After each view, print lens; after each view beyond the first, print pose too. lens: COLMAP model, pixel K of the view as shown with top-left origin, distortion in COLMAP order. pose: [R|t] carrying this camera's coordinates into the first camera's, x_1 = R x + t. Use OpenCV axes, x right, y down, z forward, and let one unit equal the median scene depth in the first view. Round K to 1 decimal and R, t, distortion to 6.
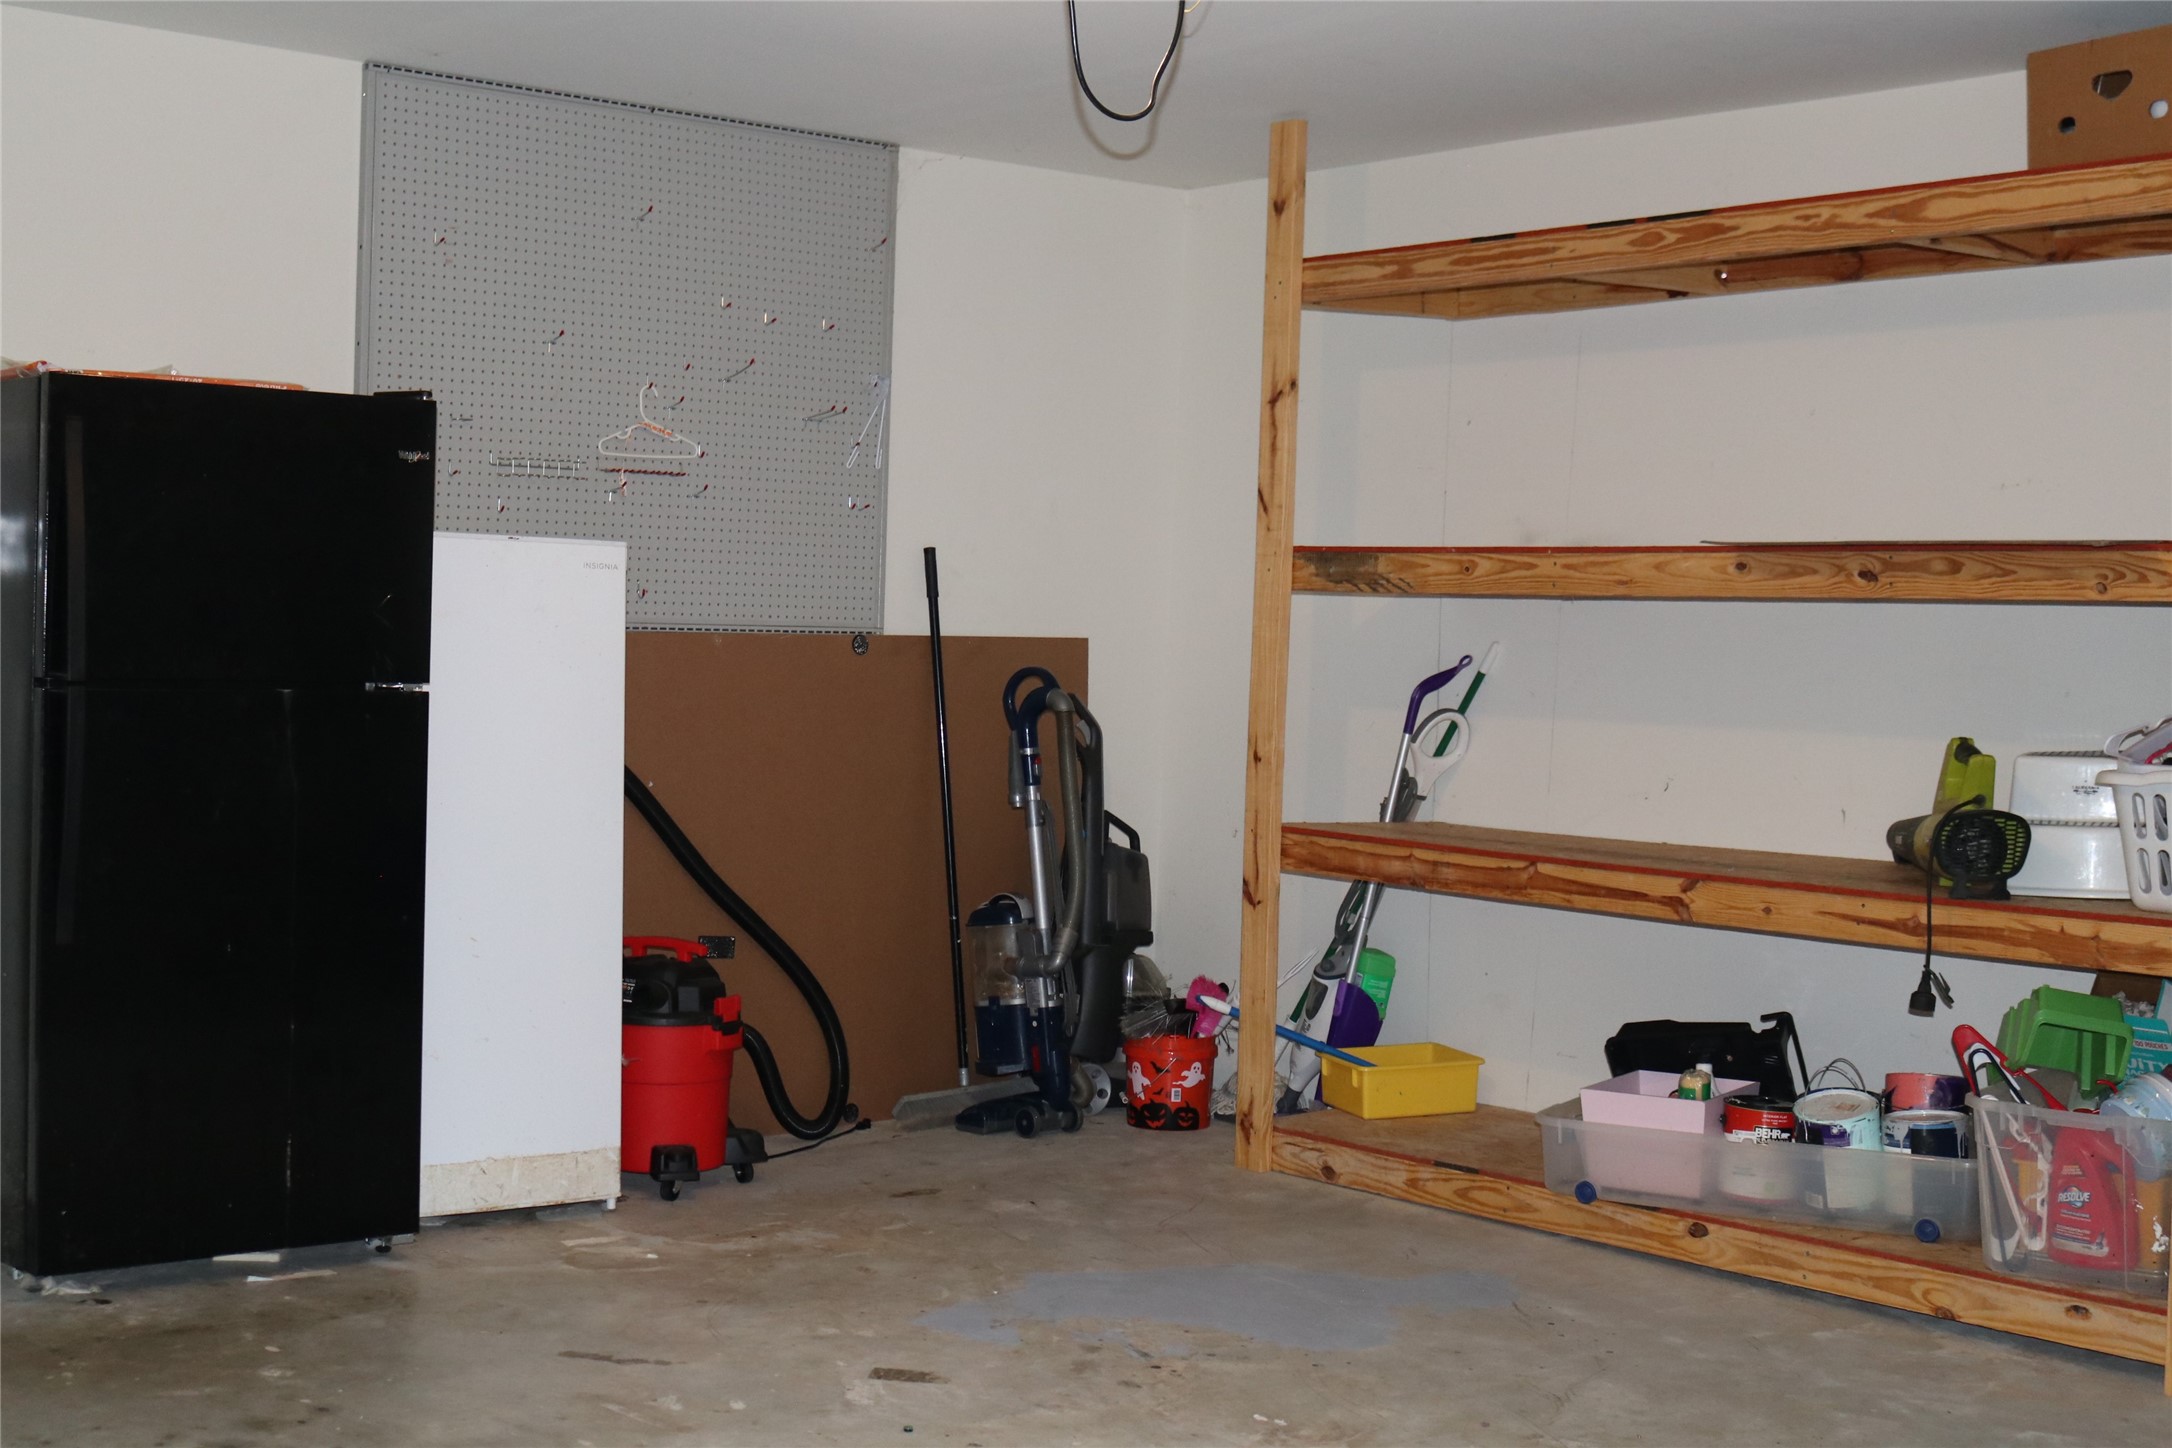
lens RADIAL K [[2846.7, 0, 1086.0], [0, 2846.7, 724.0], [0, 0, 1]] dist [-0.089180, 0.064323]
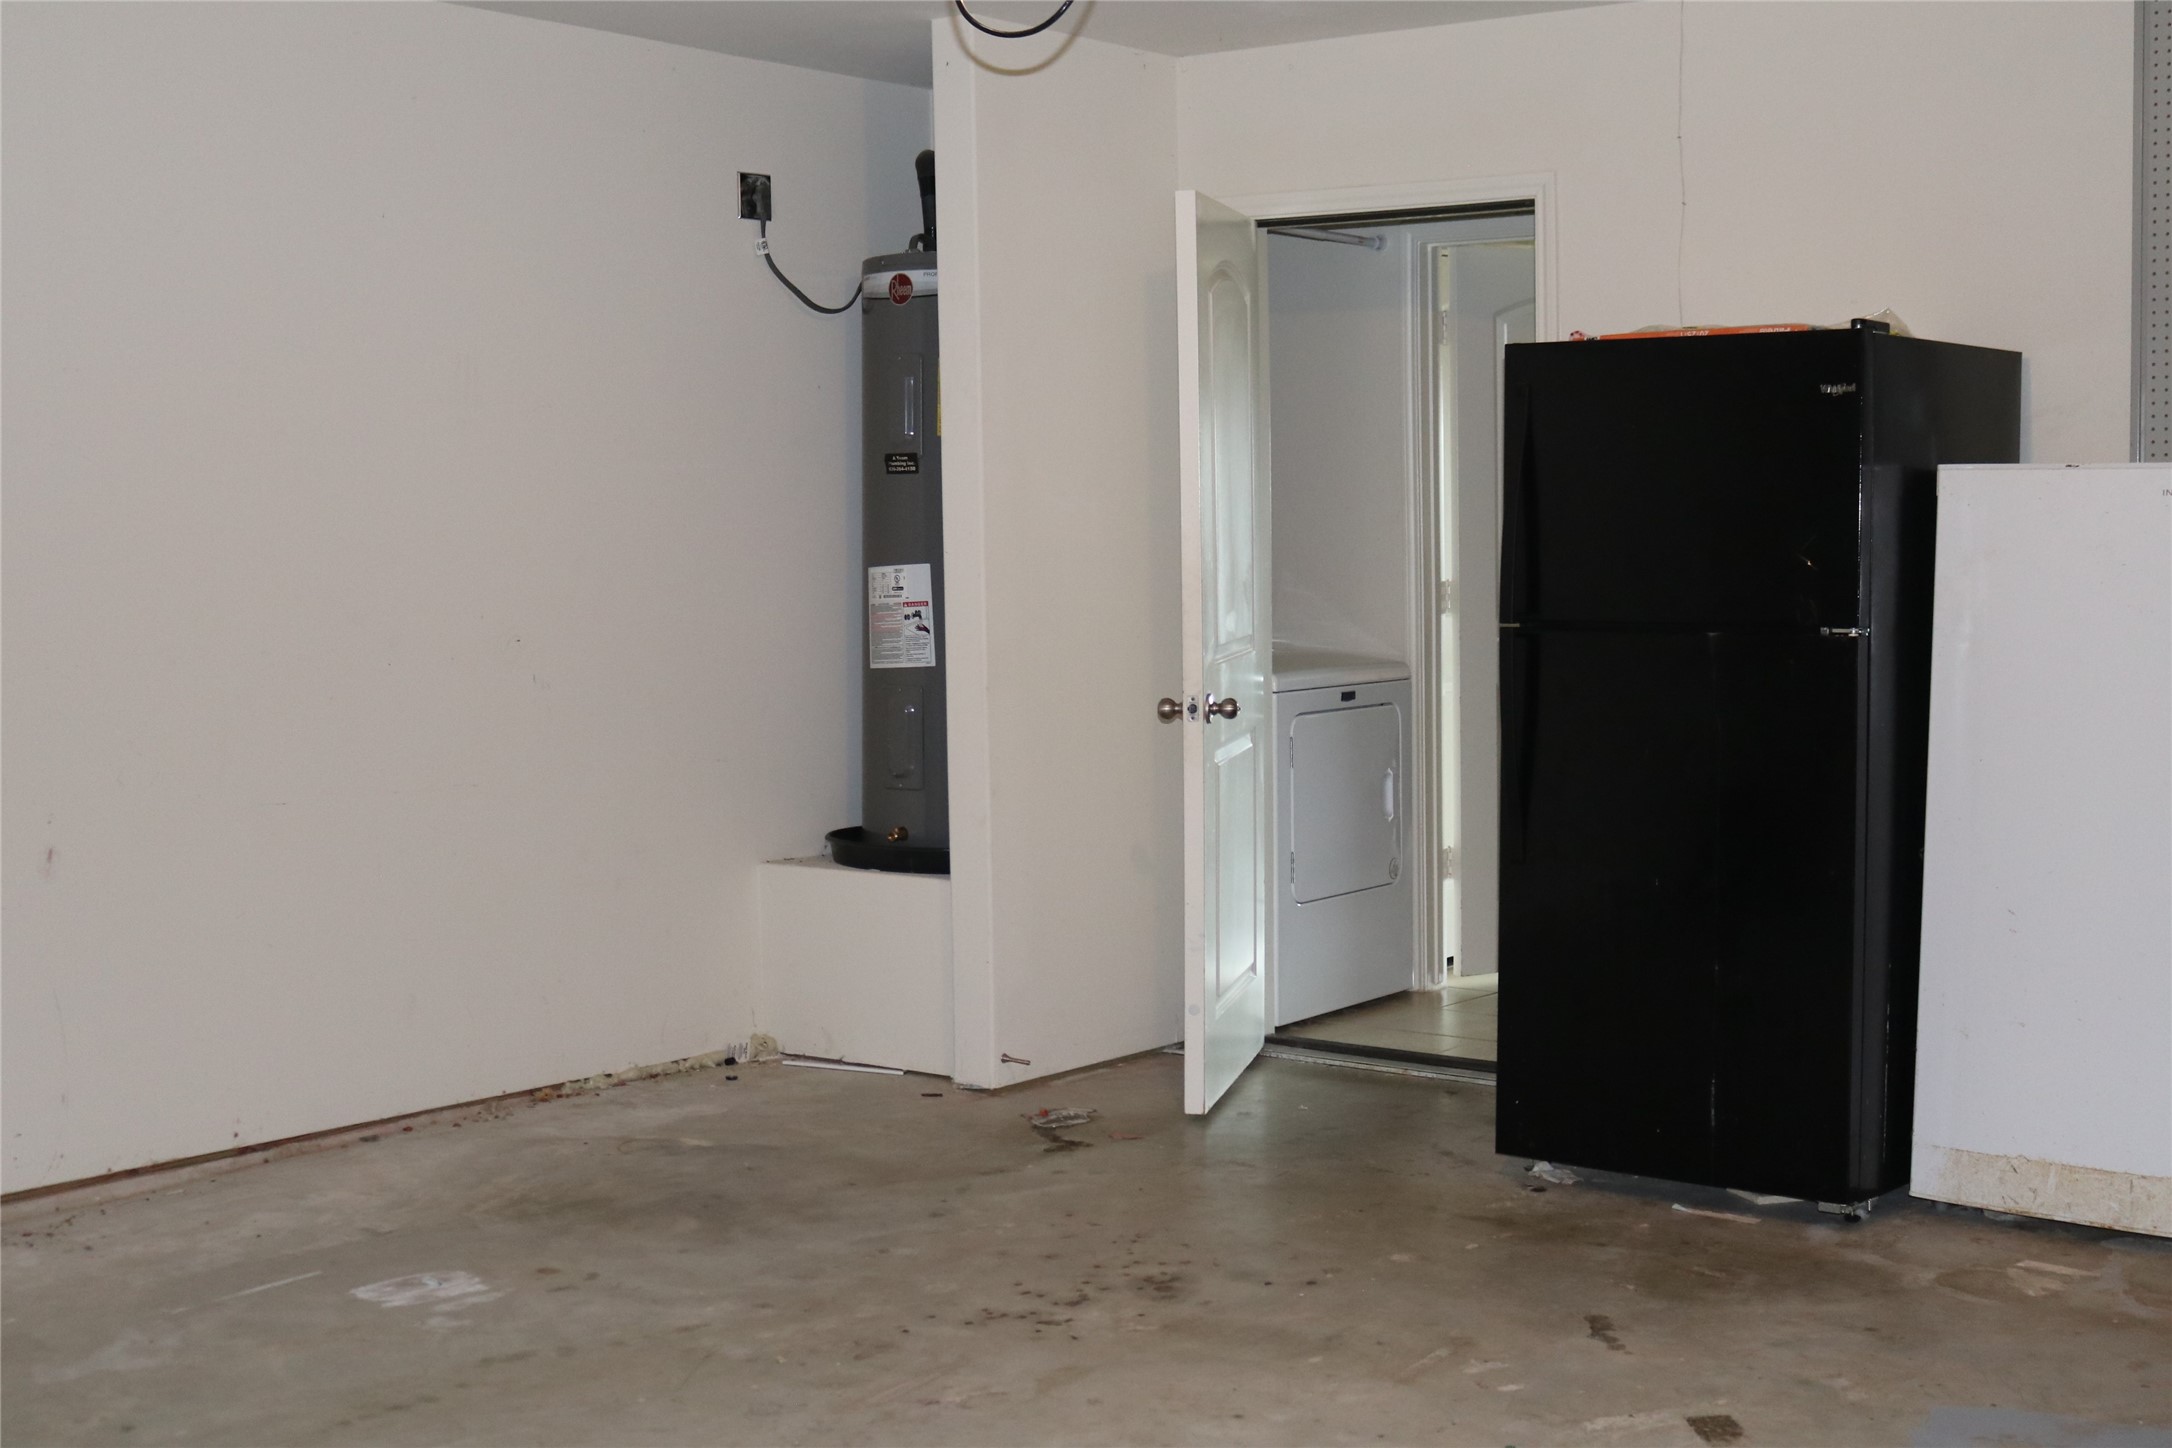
lens RADIAL K [[2846.7, 0, 1086.0], [0, 2846.7, 724.0], [0, 0, 1]] dist [-0.089180, 0.064323]
pose [[0.228666, 0.044013, -0.972510, 0.596233], [-0.024713, 0.998918, 0.039397, -0.012585], [0.973191, 0.015025, 0.229506, 0.507813]]
